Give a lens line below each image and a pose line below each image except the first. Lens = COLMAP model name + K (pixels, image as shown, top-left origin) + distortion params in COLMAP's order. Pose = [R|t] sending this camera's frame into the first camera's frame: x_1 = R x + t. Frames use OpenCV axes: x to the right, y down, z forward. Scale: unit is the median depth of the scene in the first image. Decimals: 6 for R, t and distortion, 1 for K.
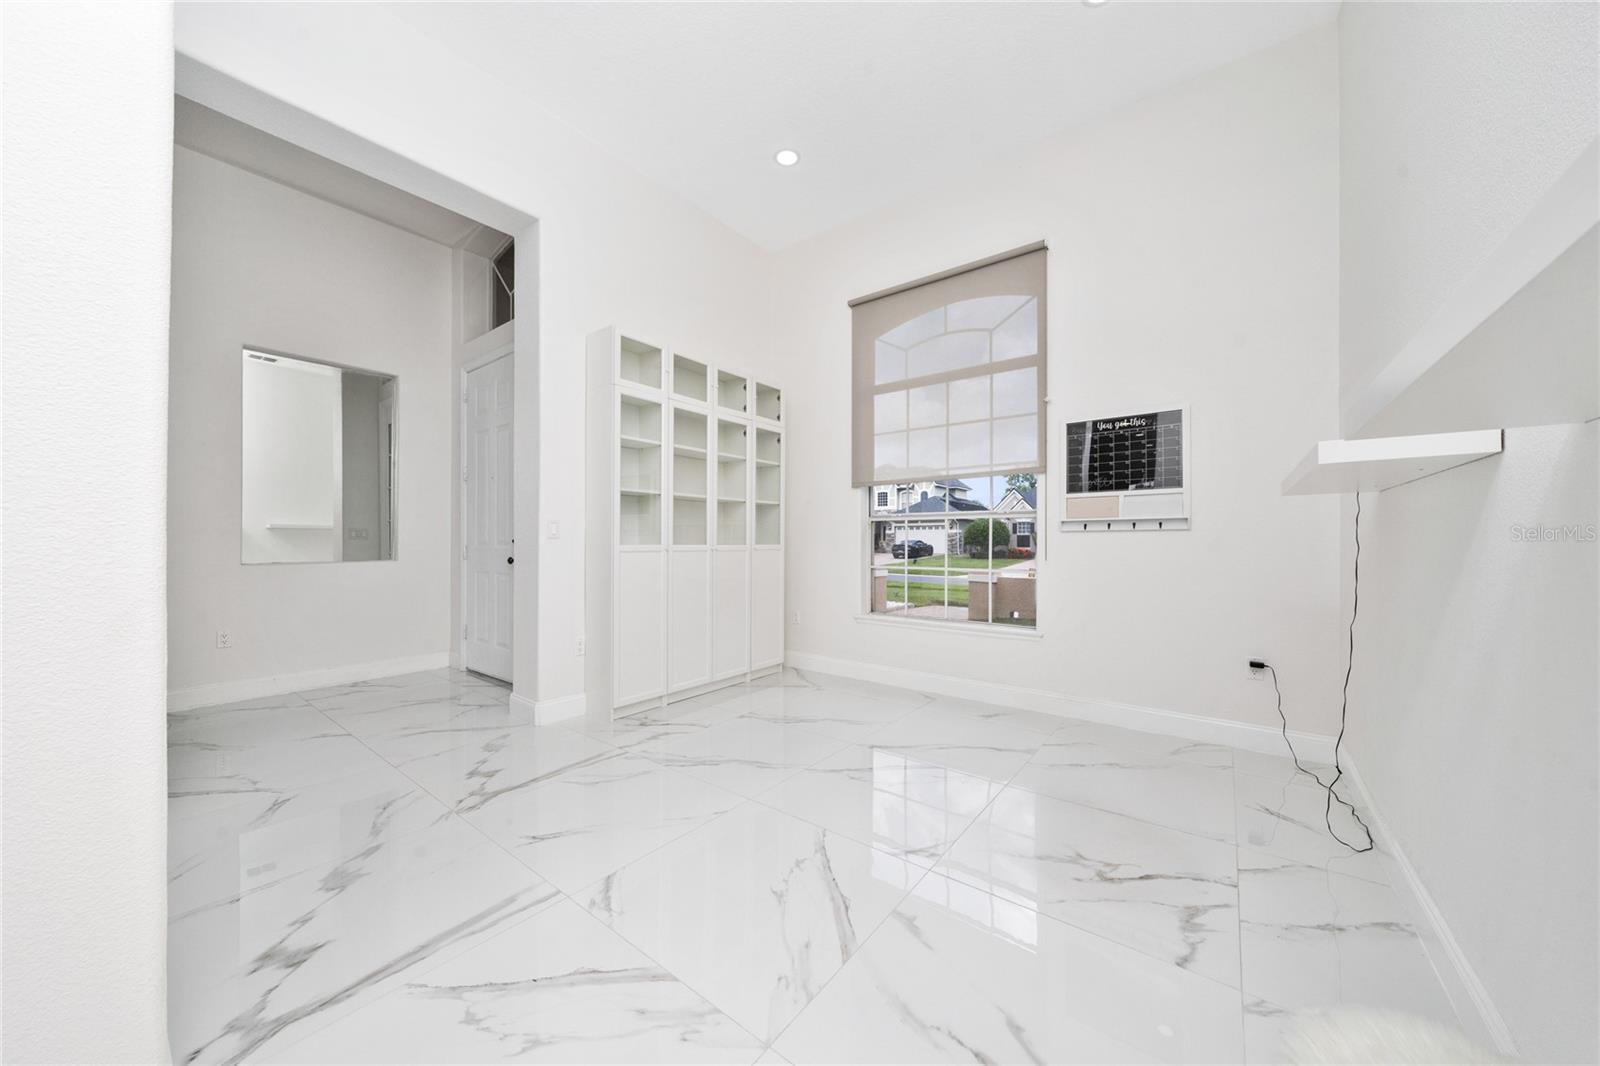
lens RADIAL K [[546.6, 0, 800.8], [0, 546.6, 563.4], [0, 0, 1]] dist [-0.000201, 0.000028]
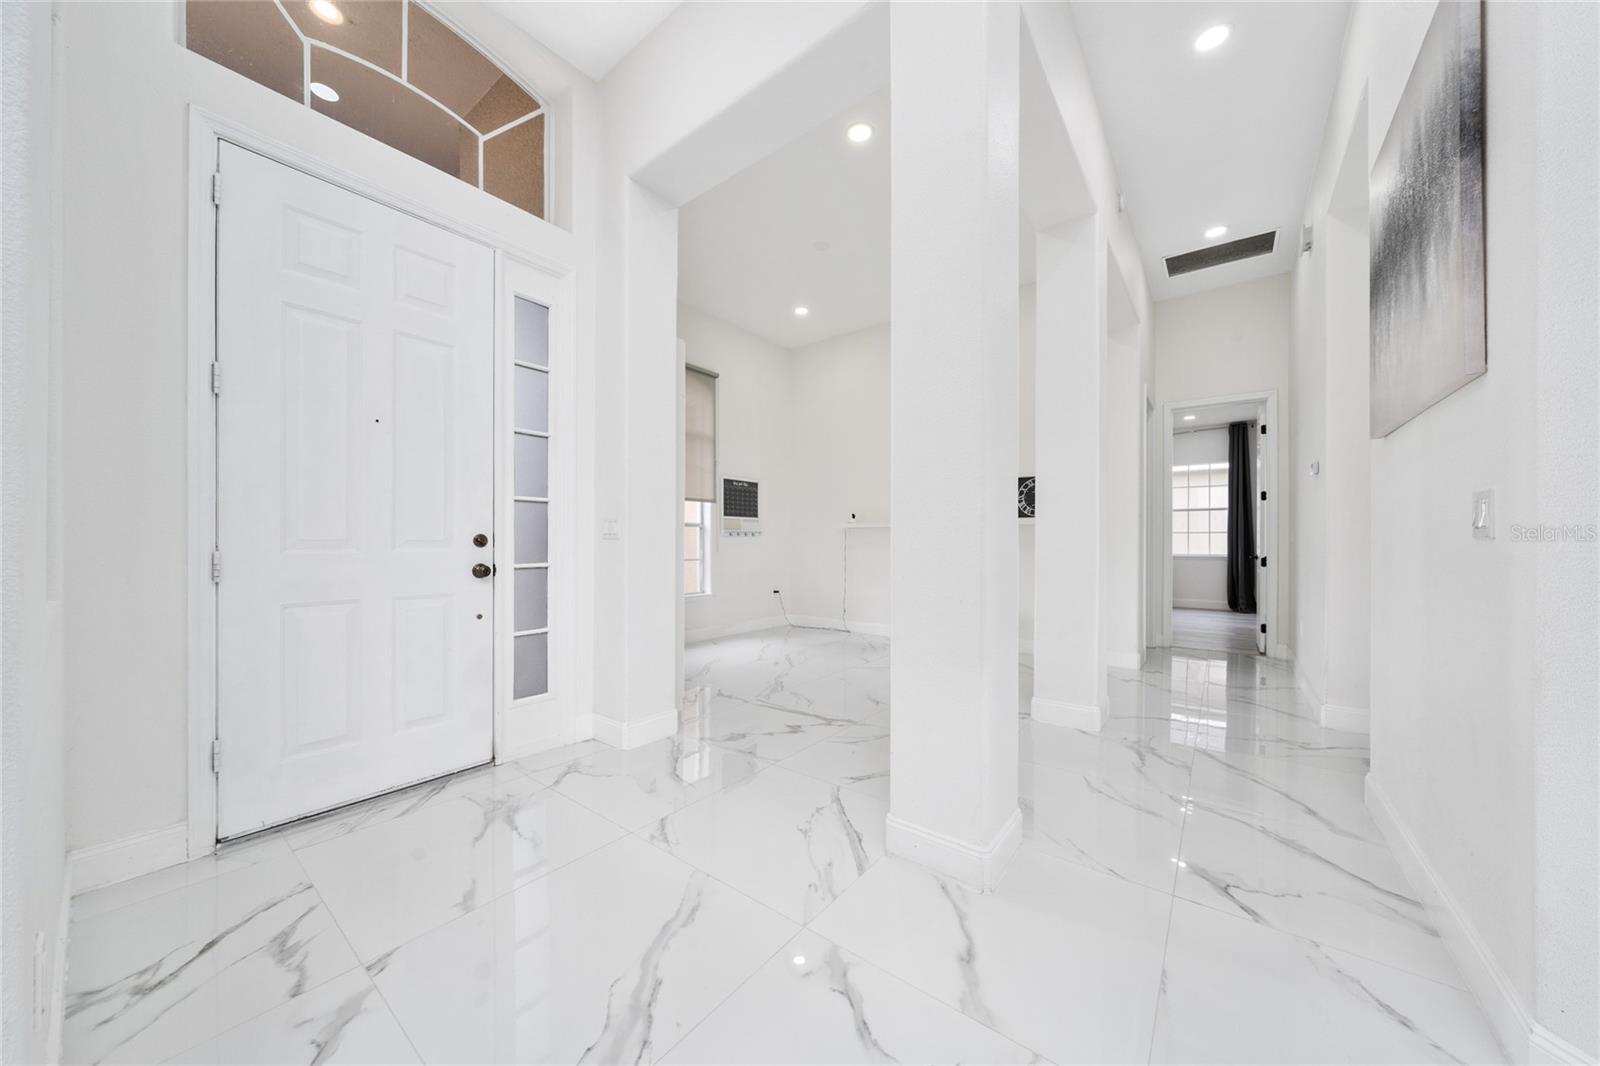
lens RADIAL K [[549.2, 0, 801.2], [0, 549.2, 535.5], [0, 0, 1]] dist [-0.000491, 0.000089]
pose [[0.006770, 0.006416, 0.999957, -1.425513], [0.030244, 0.999521, -0.006618, -0.040174], [-0.999520, 0.030287, 0.006573, 0.741648]]
